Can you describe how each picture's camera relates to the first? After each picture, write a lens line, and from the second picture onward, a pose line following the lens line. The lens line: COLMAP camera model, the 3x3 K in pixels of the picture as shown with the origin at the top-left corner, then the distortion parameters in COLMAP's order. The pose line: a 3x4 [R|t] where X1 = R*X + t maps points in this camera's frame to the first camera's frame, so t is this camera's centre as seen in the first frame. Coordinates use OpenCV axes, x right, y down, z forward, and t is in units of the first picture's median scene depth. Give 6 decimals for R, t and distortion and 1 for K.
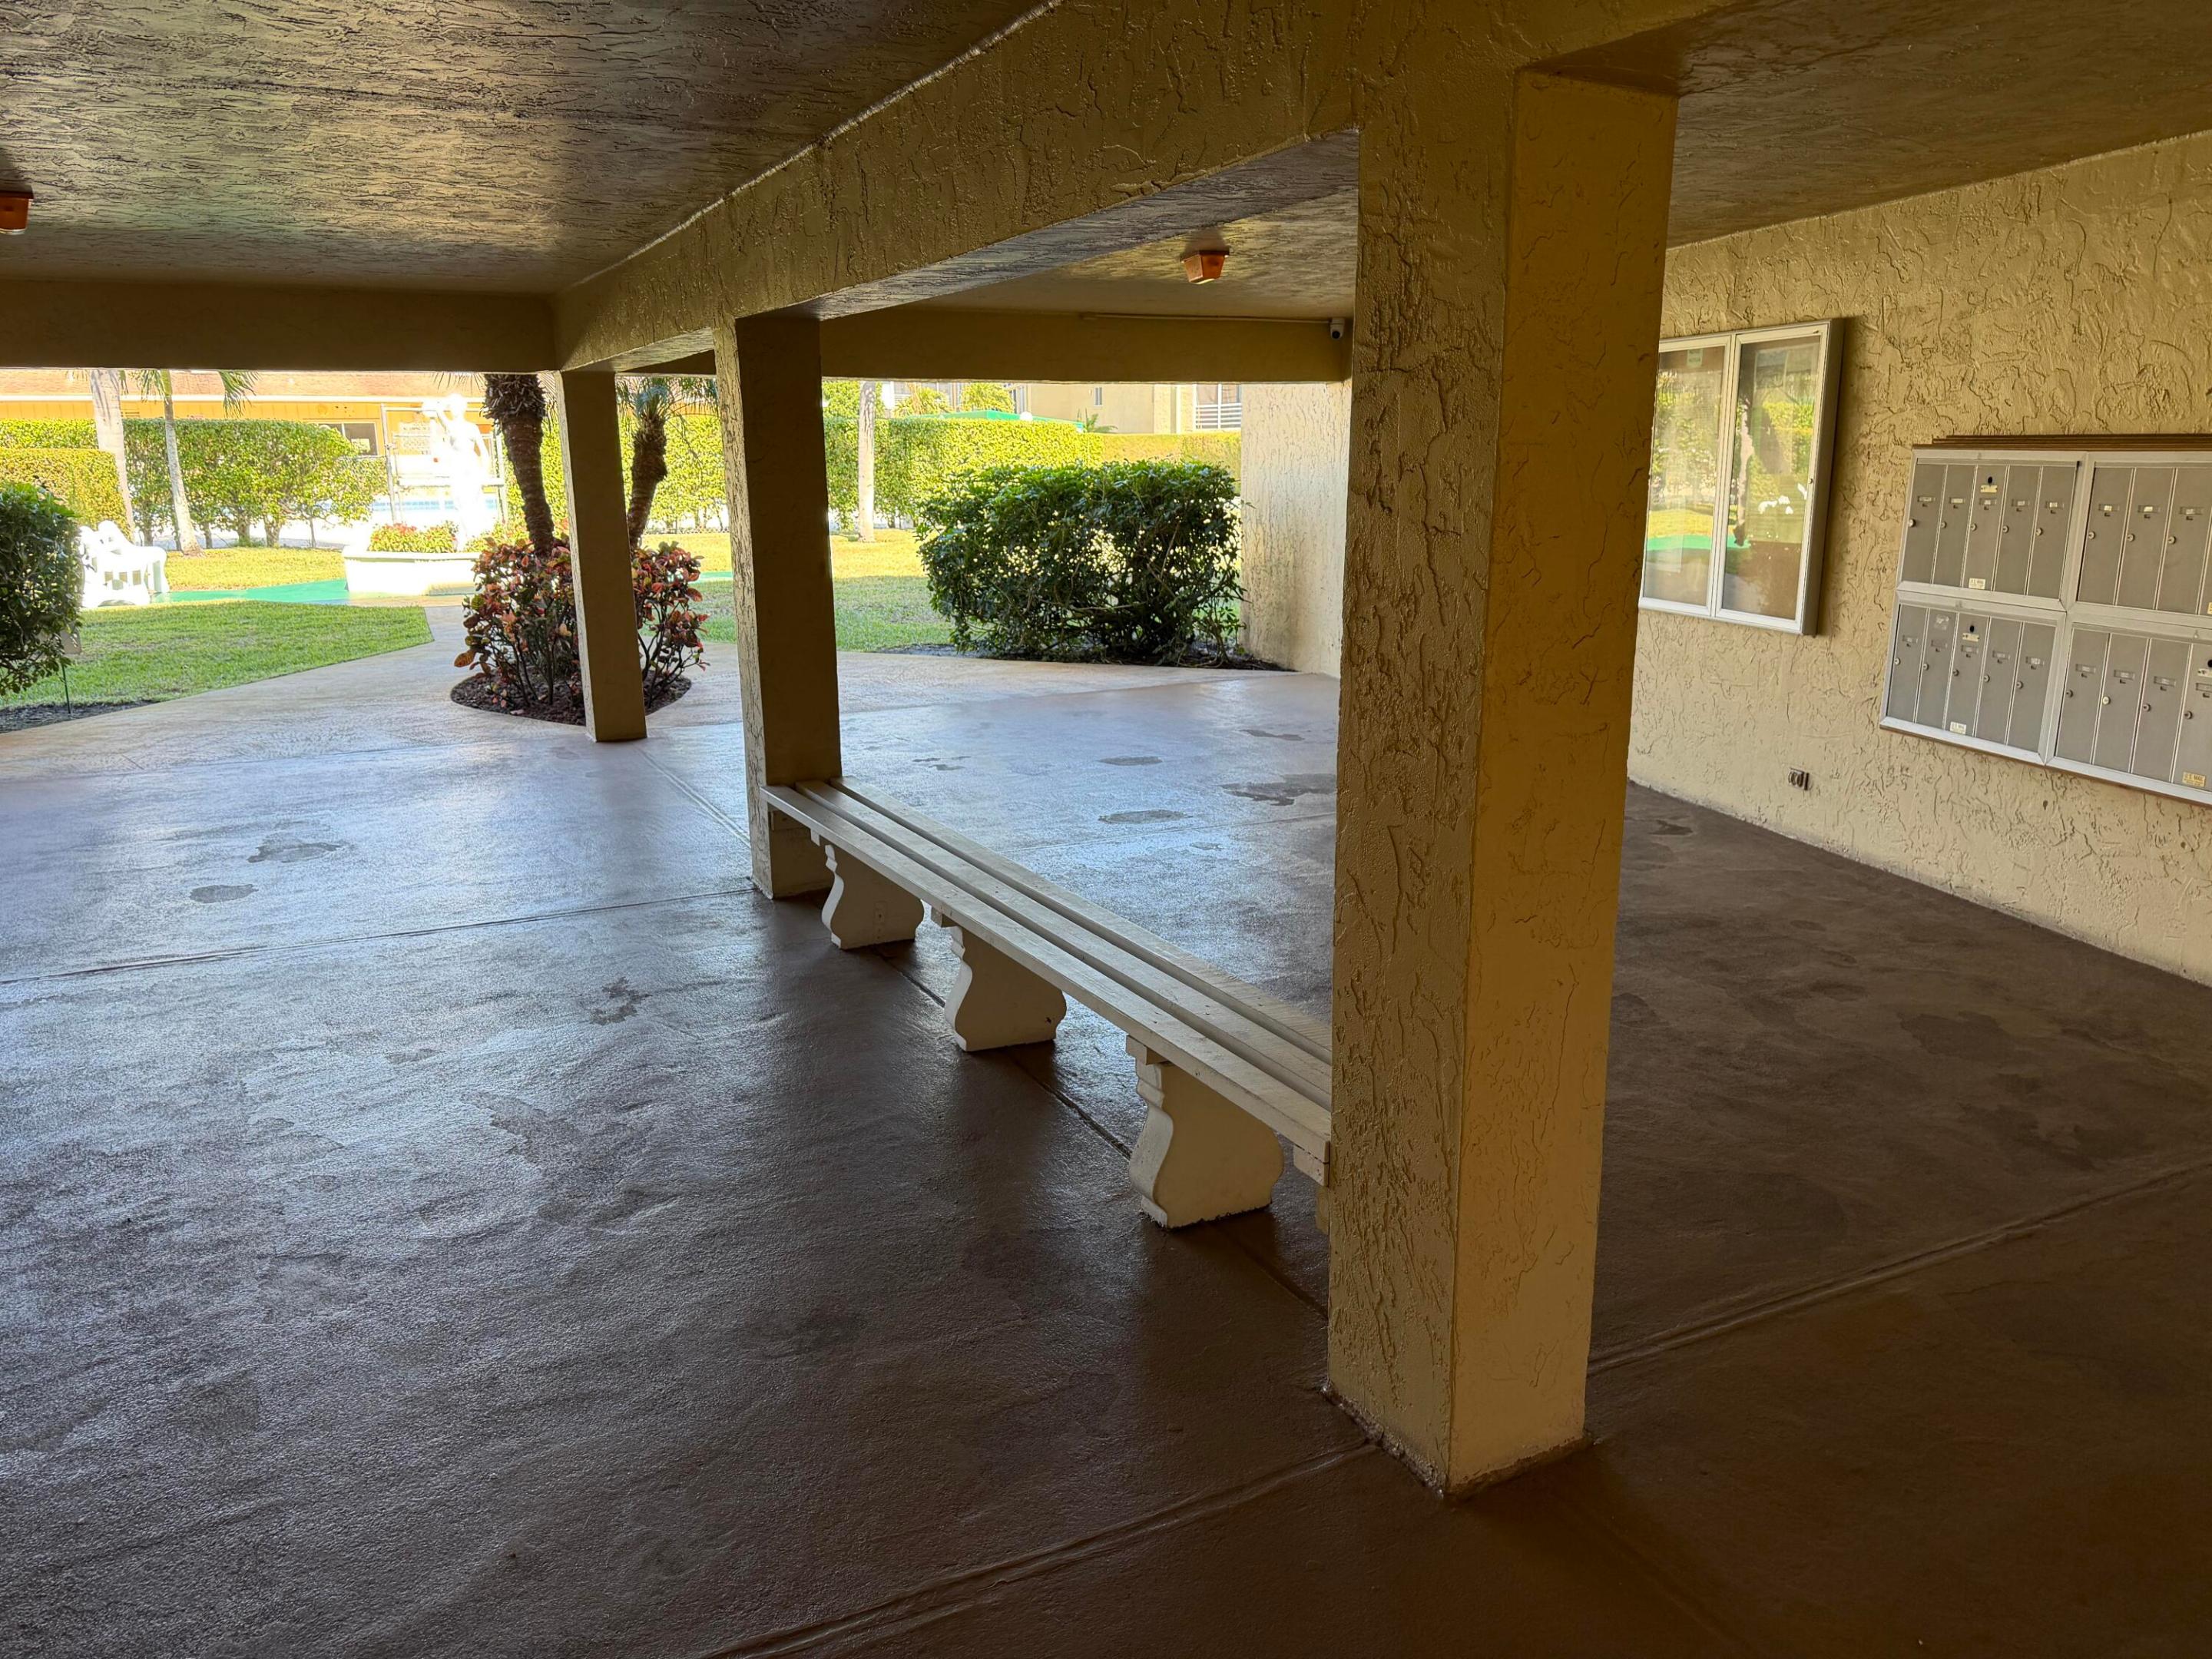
lens RADIAL K [[1552.6, 0, 1125.5], [0, 1552.6, 850.2], [0, 0, 1]] dist [0.038259, -0.057636]
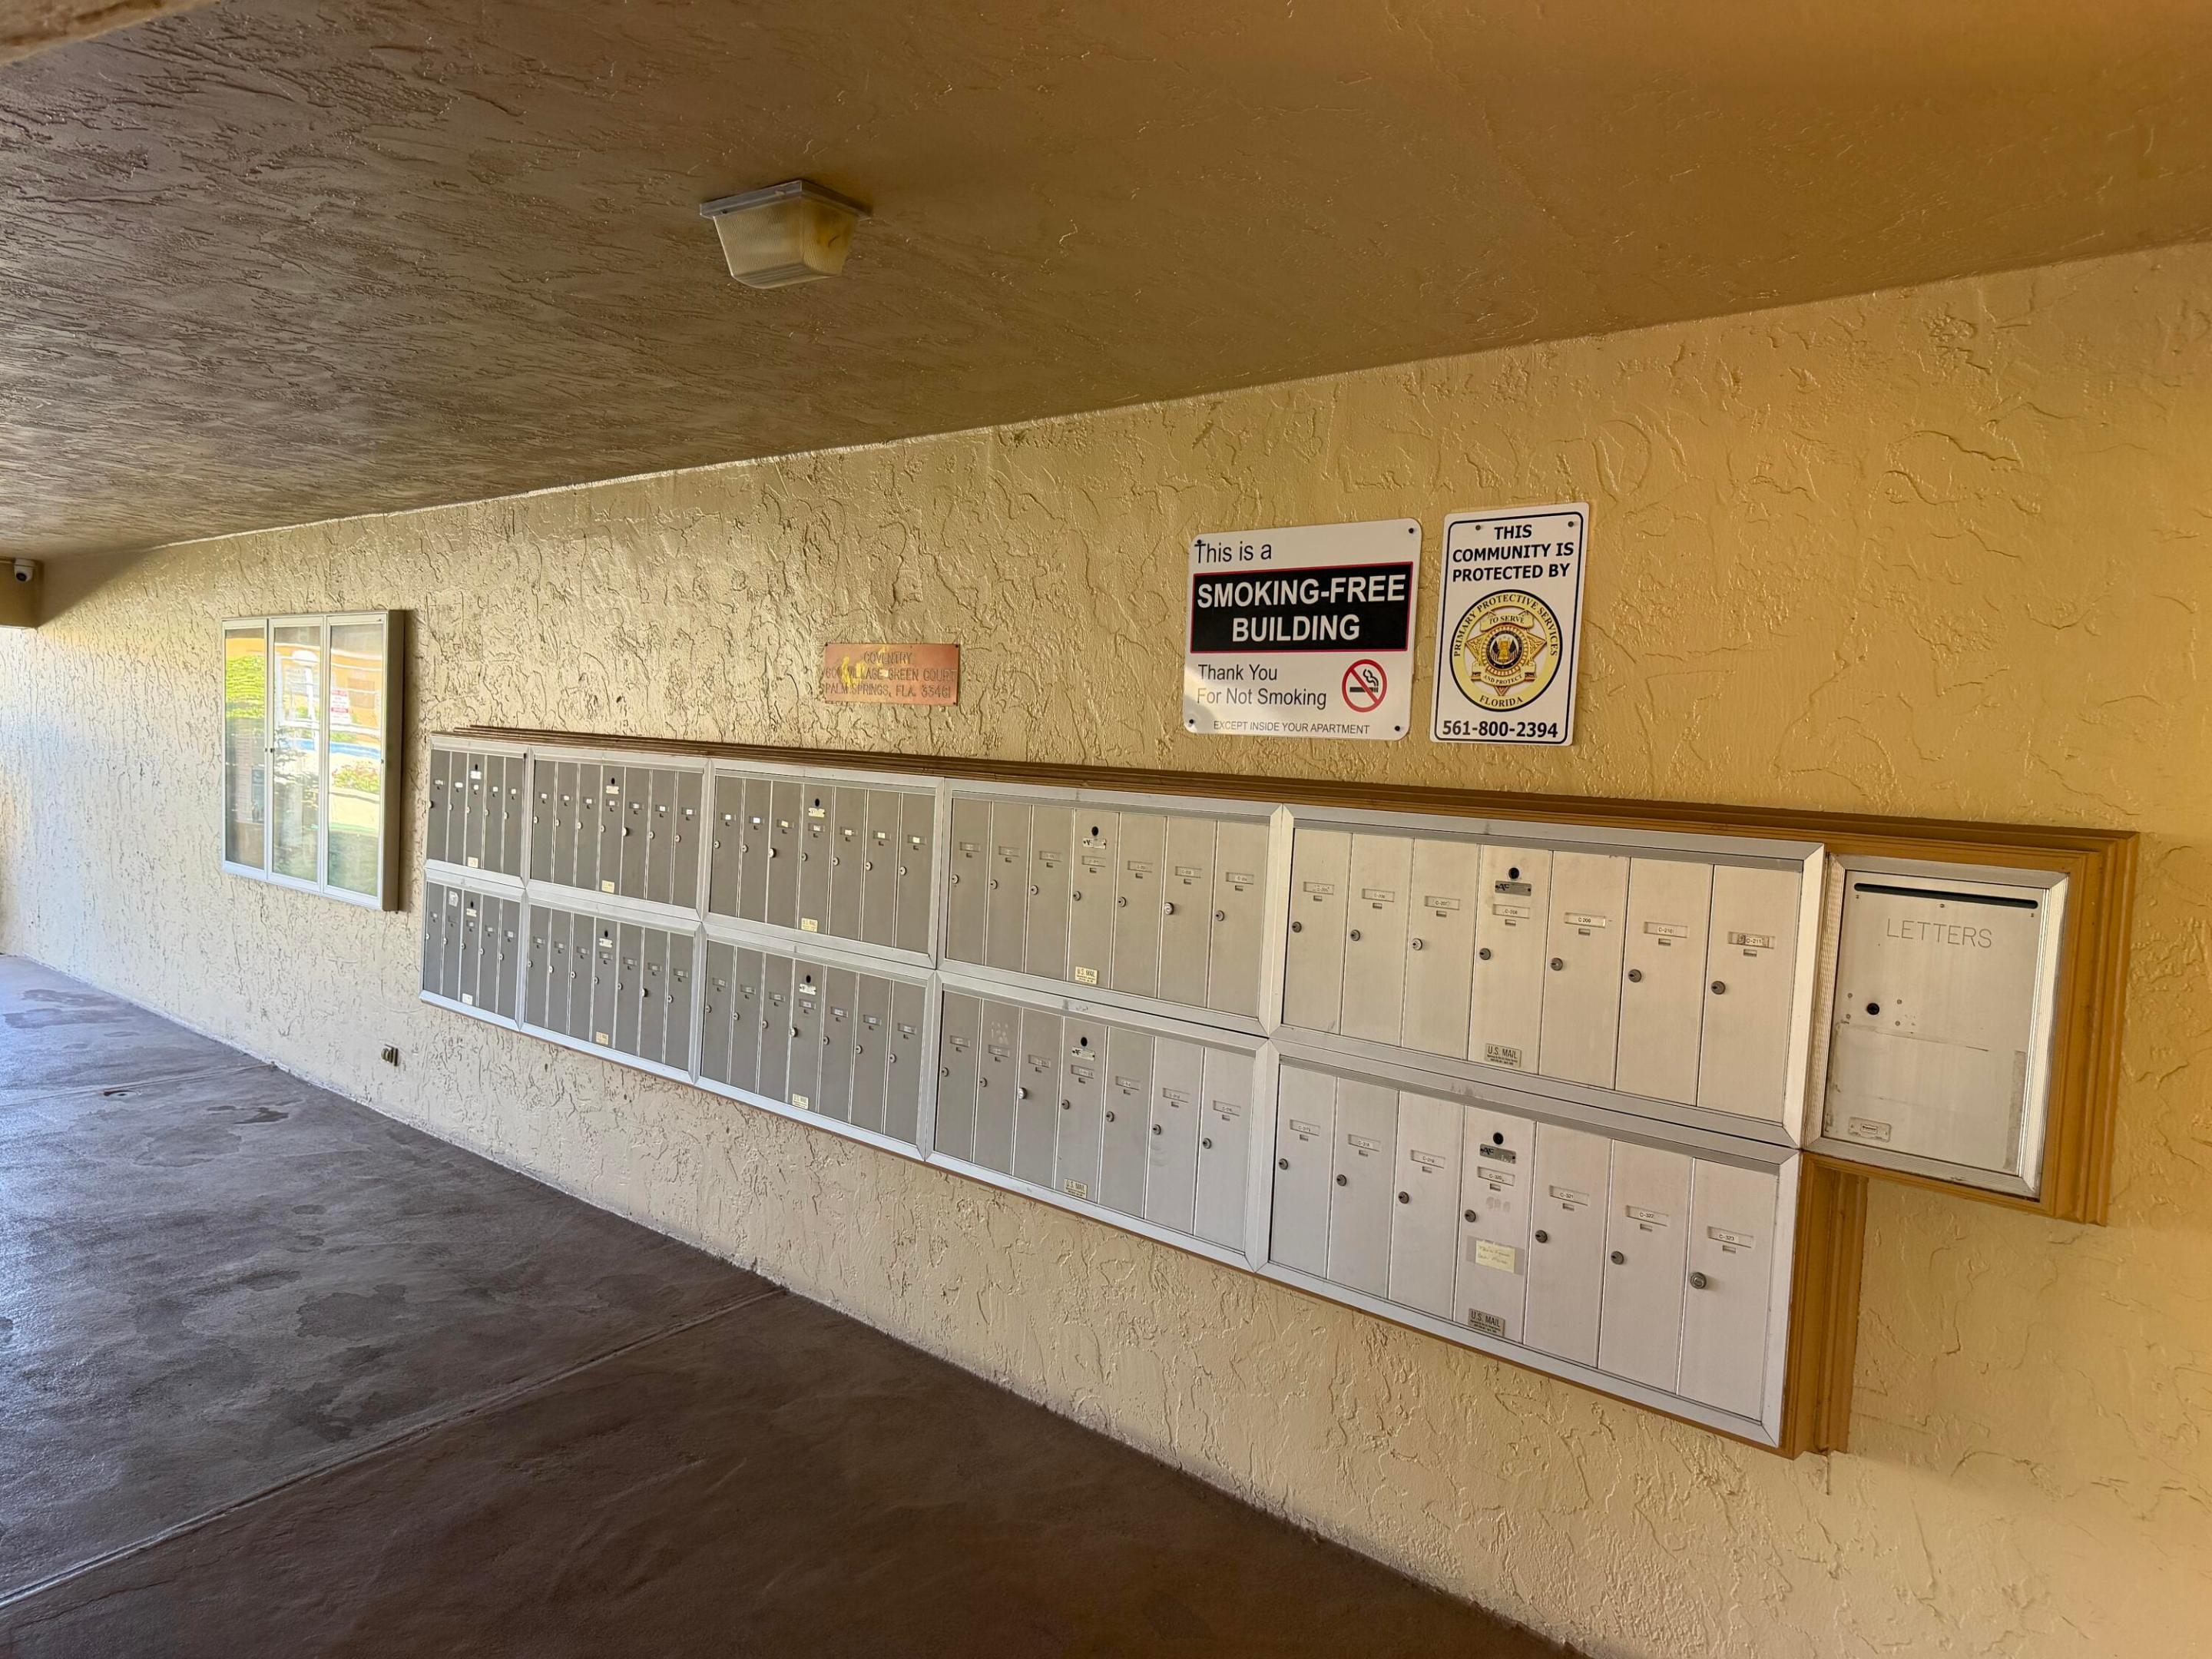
lens RADIAL K [[1552.6, 0, 1125.5], [0, 1552.6, 850.2], [0, 0, 1]] dist [0.038259, -0.057636]
pose [[0.806657, 0.015681, 0.590812, 0.270283], [0.087503, 0.985462, -0.145627, 0.013928], [-0.584506, 0.169169, 0.793558, -0.096932]]
